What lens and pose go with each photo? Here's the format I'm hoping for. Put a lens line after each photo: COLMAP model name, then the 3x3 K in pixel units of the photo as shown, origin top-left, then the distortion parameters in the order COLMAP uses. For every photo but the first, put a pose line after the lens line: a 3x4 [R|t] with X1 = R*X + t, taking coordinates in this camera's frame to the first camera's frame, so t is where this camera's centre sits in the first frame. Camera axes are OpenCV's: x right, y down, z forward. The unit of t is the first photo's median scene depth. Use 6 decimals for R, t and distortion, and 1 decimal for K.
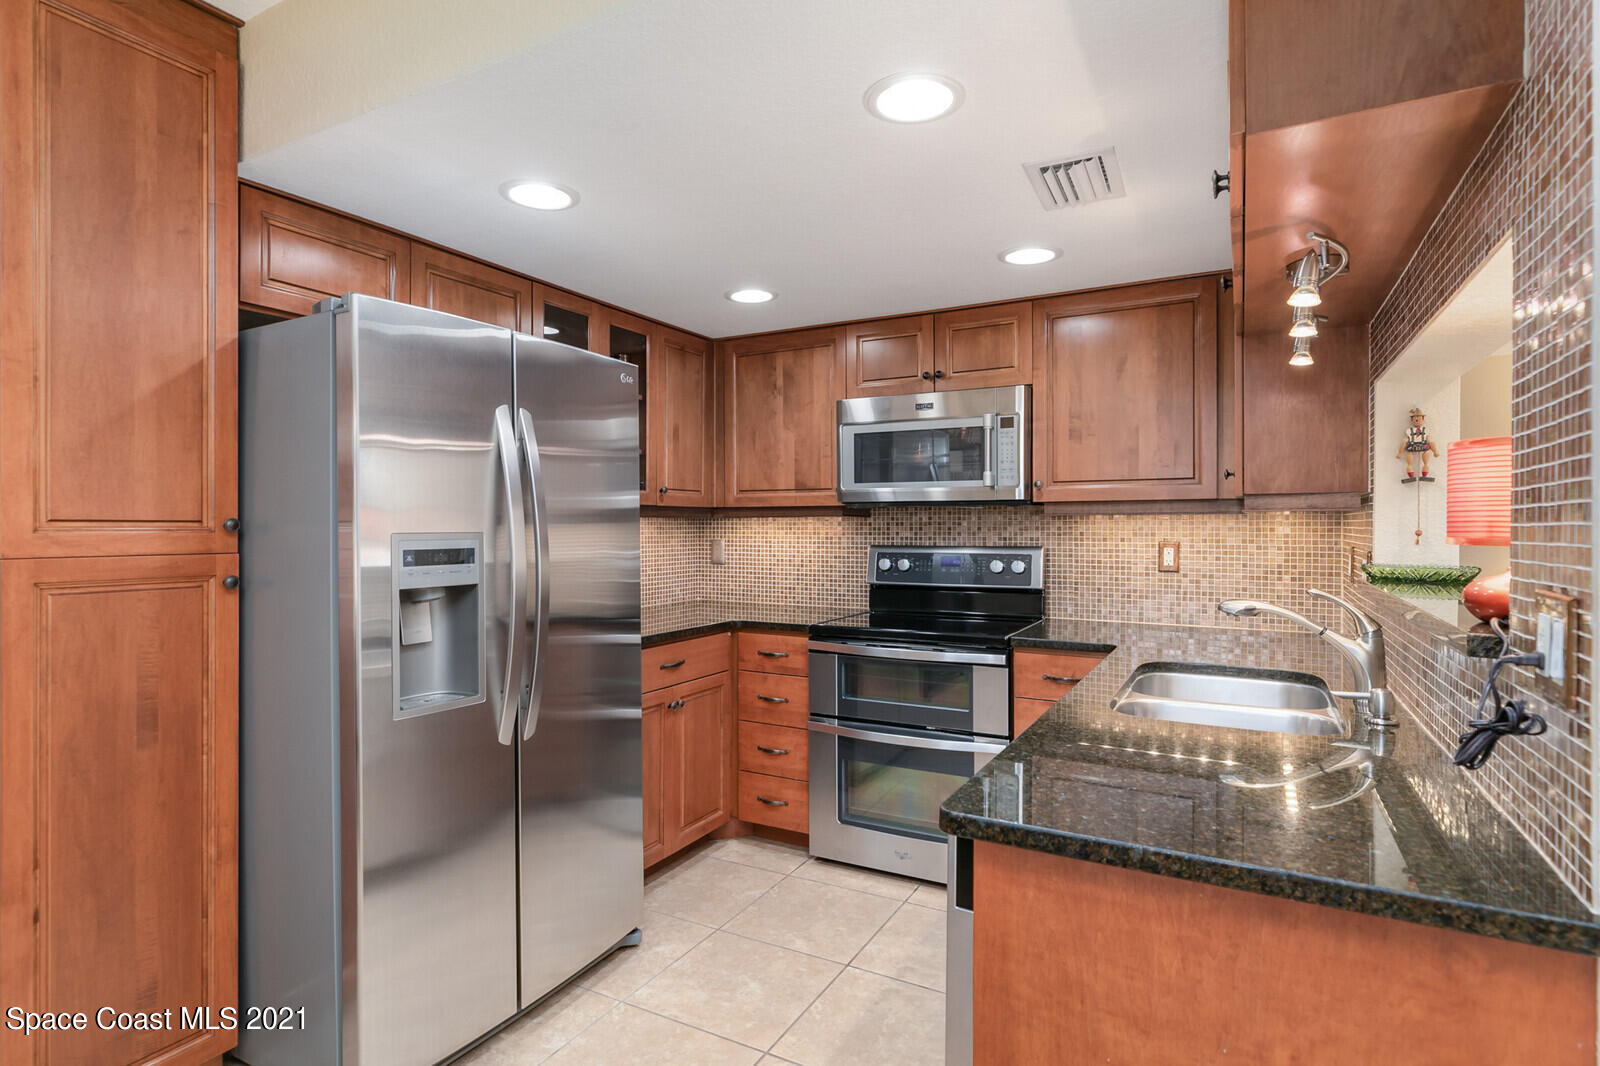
lens RADIAL K [[812.9, 0, 797.7], [0, 812.9, 527.9], [0, 0, 1]] dist [-0.004840, 0.001707]
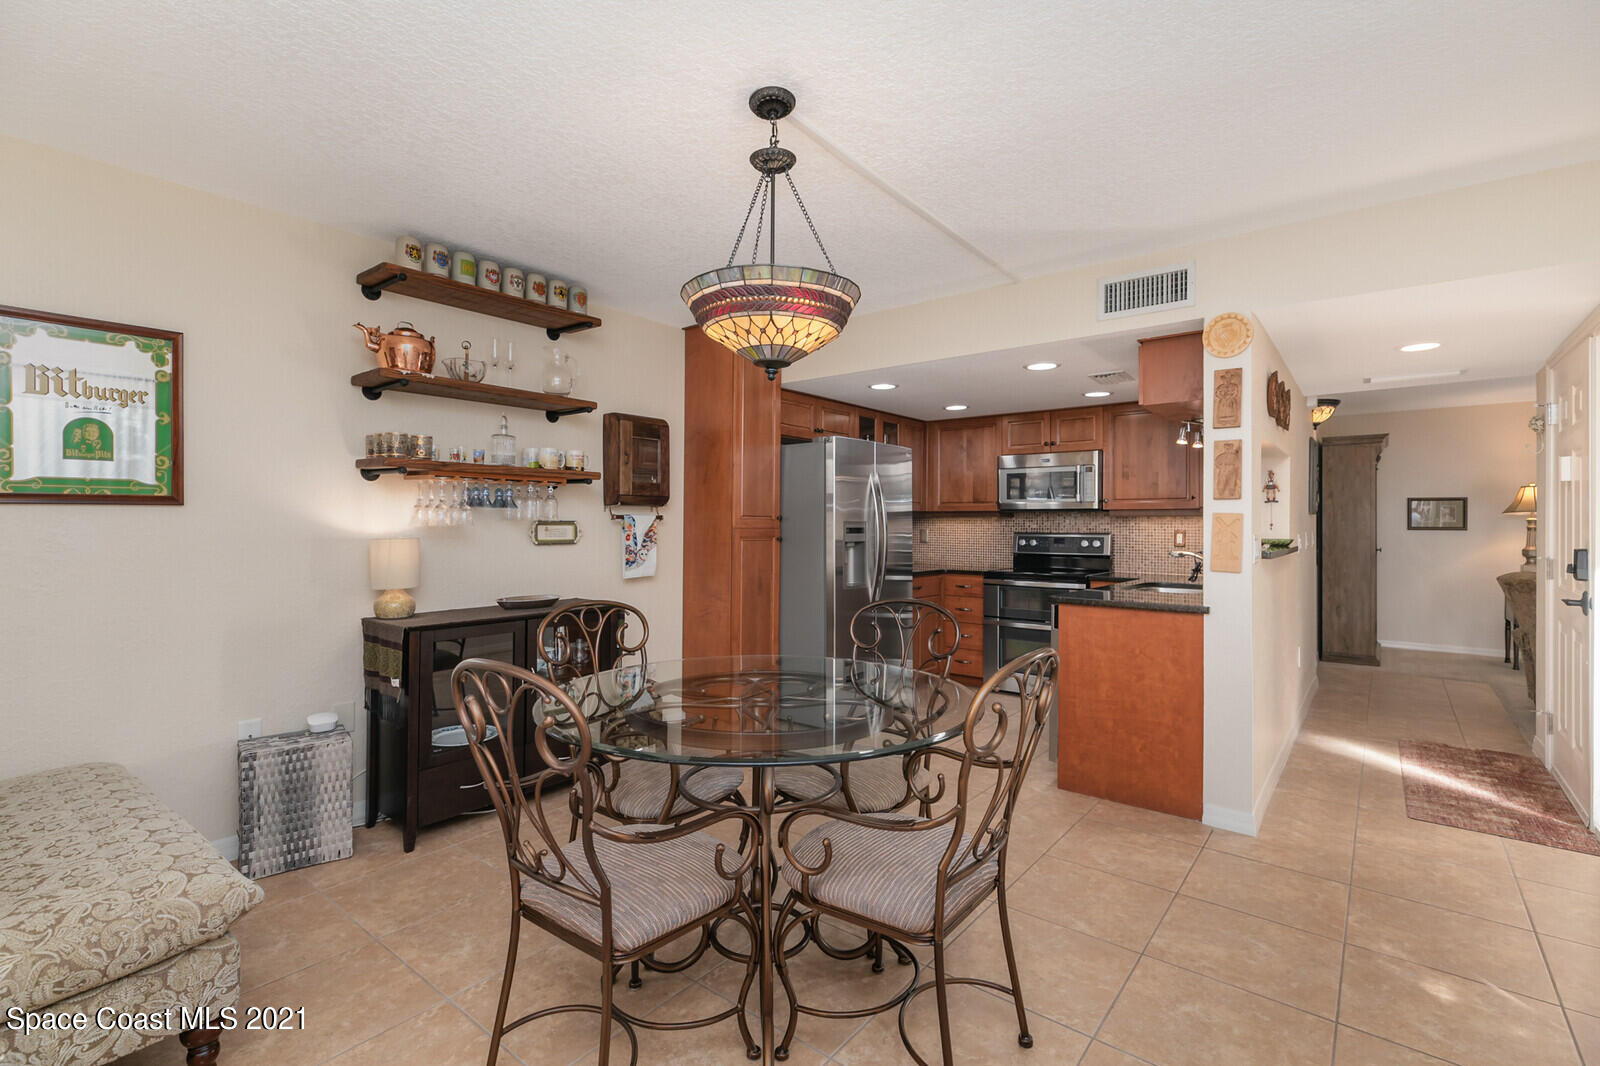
lens RADIAL K [[718.3, 0, 799.7], [0, 718.3, 521.2], [0, 0, 1]] dist [0.004986, -0.000918]
pose [[0.984918, 0.006521, -0.172898, -0.152259], [-0.008049, 0.999934, -0.008139, 0.018690], [0.172833, 0.009408, 0.984906, -0.974080]]
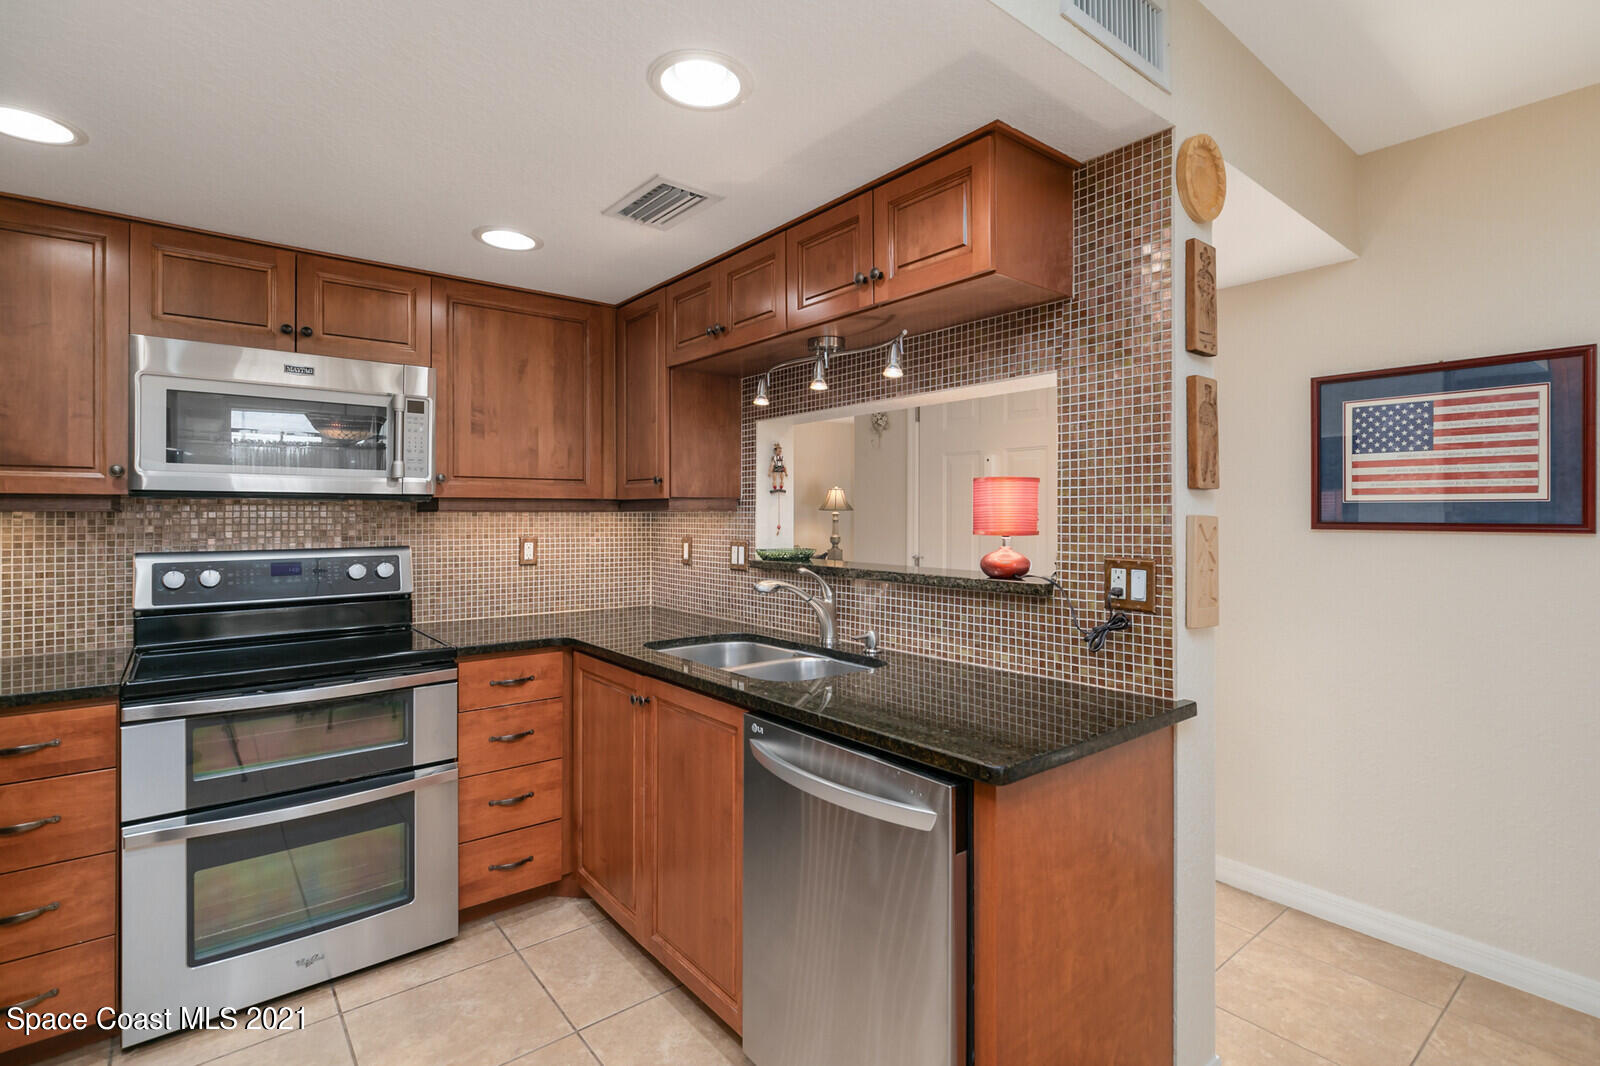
lens RADIAL K [[756.2, 0, 802.2], [0, 756.2, 514.5], [0, 0, 1]] dist [0.002661, -0.000628]
pose [[0.380340, 0.002058, 0.924845, -0.396736], [0.003752, 0.999986, -0.003769, -0.009454], [-0.924839, 0.004903, 0.380327, 0.346421]]
